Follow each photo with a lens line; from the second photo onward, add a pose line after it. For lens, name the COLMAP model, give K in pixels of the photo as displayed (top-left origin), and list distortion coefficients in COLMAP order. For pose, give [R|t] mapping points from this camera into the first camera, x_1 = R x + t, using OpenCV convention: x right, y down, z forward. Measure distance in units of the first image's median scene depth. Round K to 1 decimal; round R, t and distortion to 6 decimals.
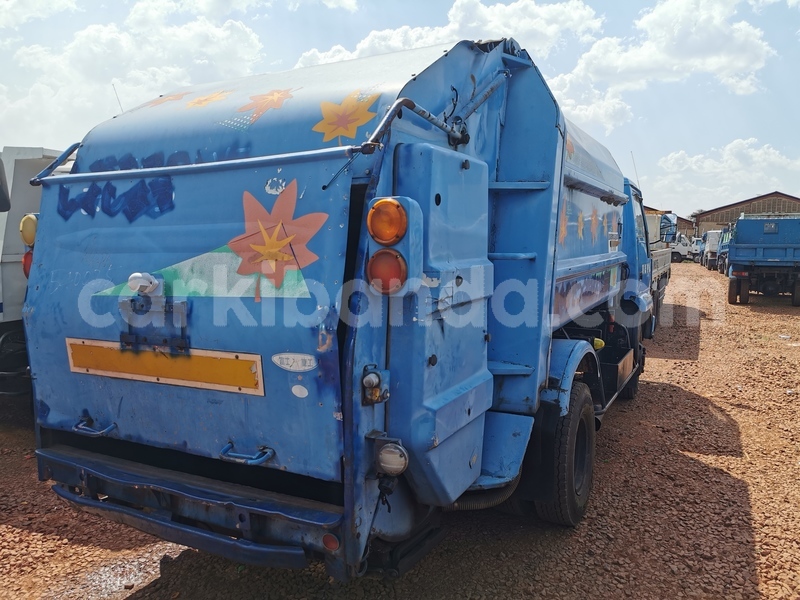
lens RADIAL K [[627.9, 0, 414.7], [0, 627.9, 298.5], [0, 0, 1]] dist [0.064530, -0.105361]
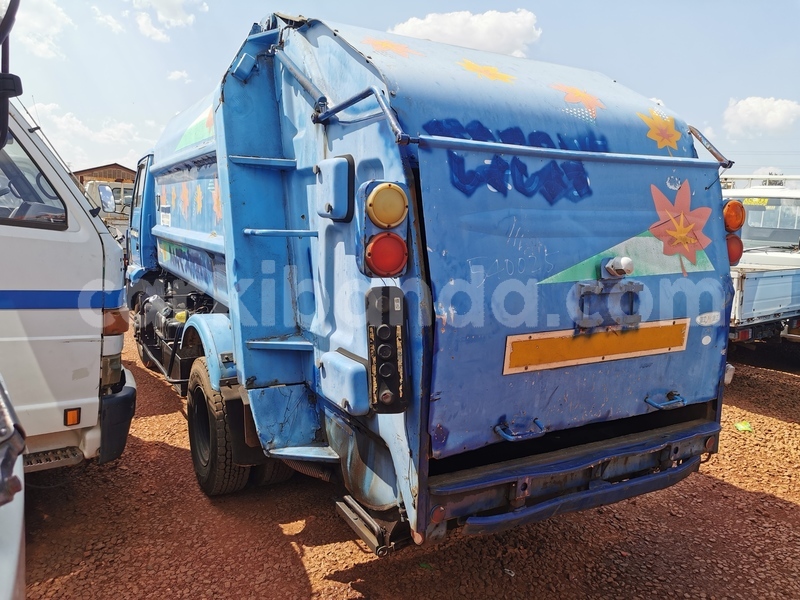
lens RADIAL K [[627.9, 0, 414.7], [0, 627.9, 298.5], [0, 0, 1]] dist [0.064530, -0.105361]
pose [[0.530276, -0.088322, 0.843212, -1.360412], [0.047661, 0.996092, 0.074363, -0.059639], [-0.846484, 0.000755, 0.532413, 0.666480]]
